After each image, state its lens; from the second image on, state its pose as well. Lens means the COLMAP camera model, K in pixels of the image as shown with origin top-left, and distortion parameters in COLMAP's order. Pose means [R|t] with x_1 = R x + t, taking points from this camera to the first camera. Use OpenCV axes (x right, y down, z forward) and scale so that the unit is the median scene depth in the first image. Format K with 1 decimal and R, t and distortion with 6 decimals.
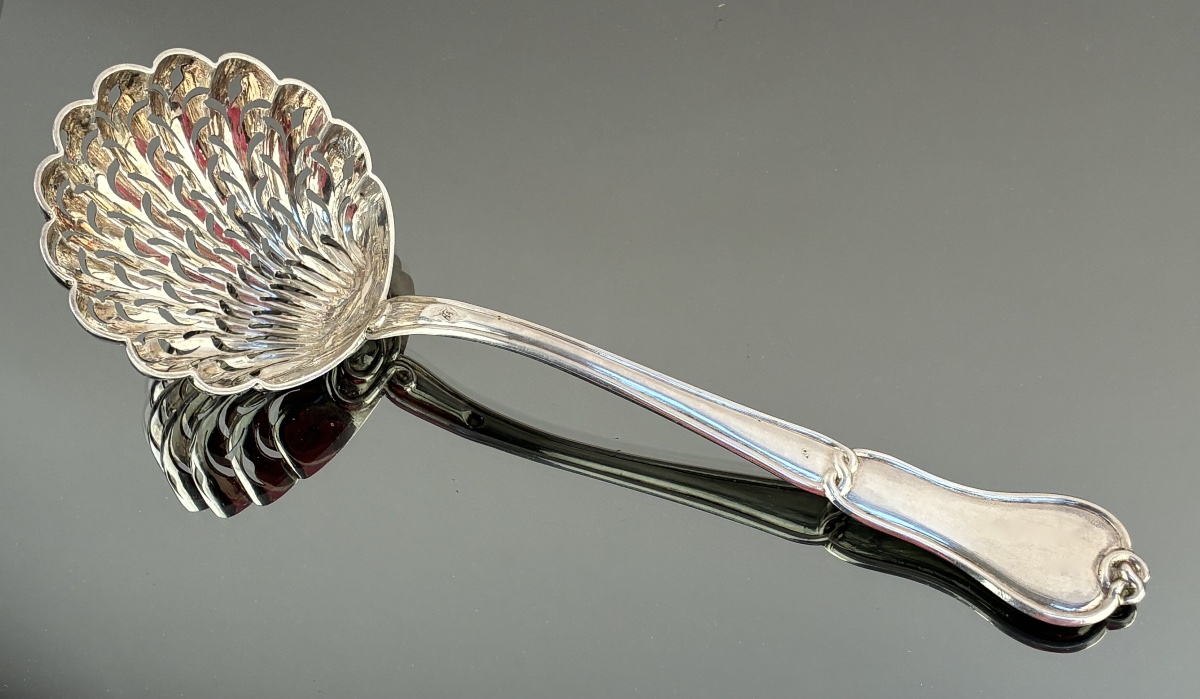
lens RADIAL K [[1738.2, 0, 618.4], [0, 1738.2, 382.7], [0, 0, 1]] dist [-0.002613, 0.000000]
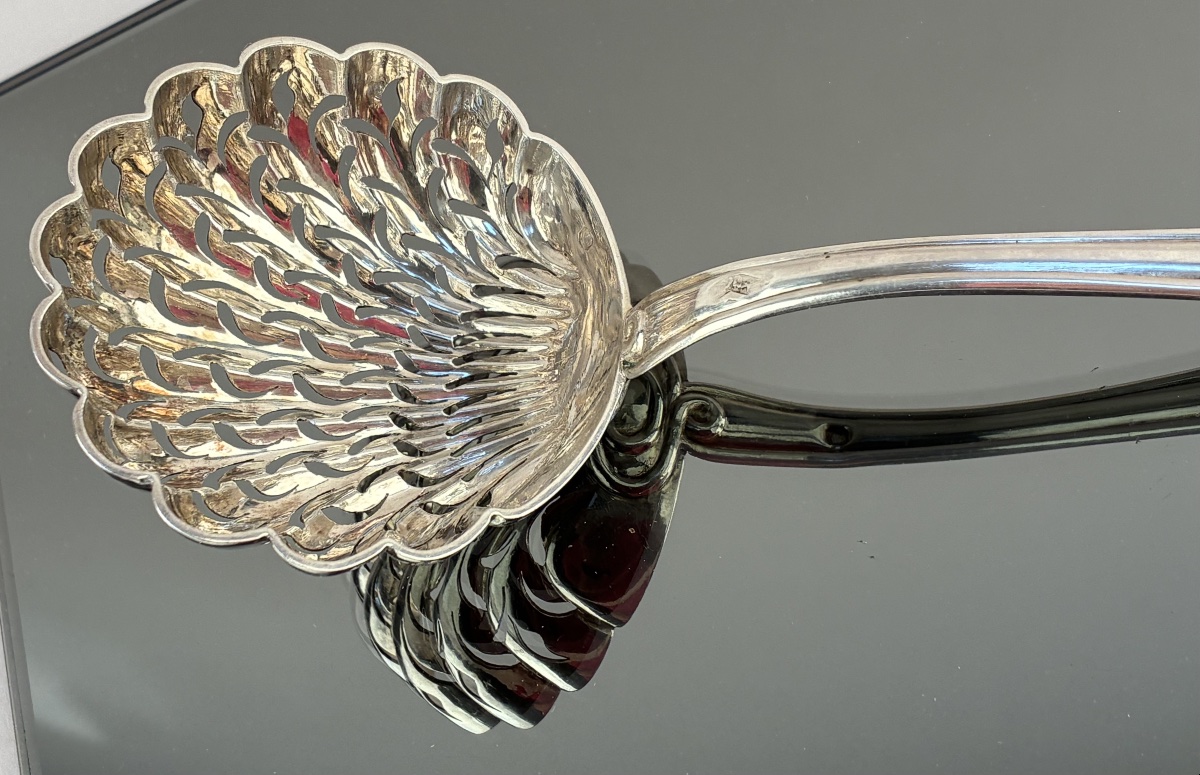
lens RADIAL K [[1725.0, 0, 601.4], [0, 1725.0, 386.7], [0, 0, 1]] dist [-0.045943, 0.000000]
pose [[0.912262, -0.387268, -0.133420, -0.071956], [0.386816, 0.921657, -0.030358, -0.008003], [0.134724, -0.023914, 0.990595, 0.390572]]
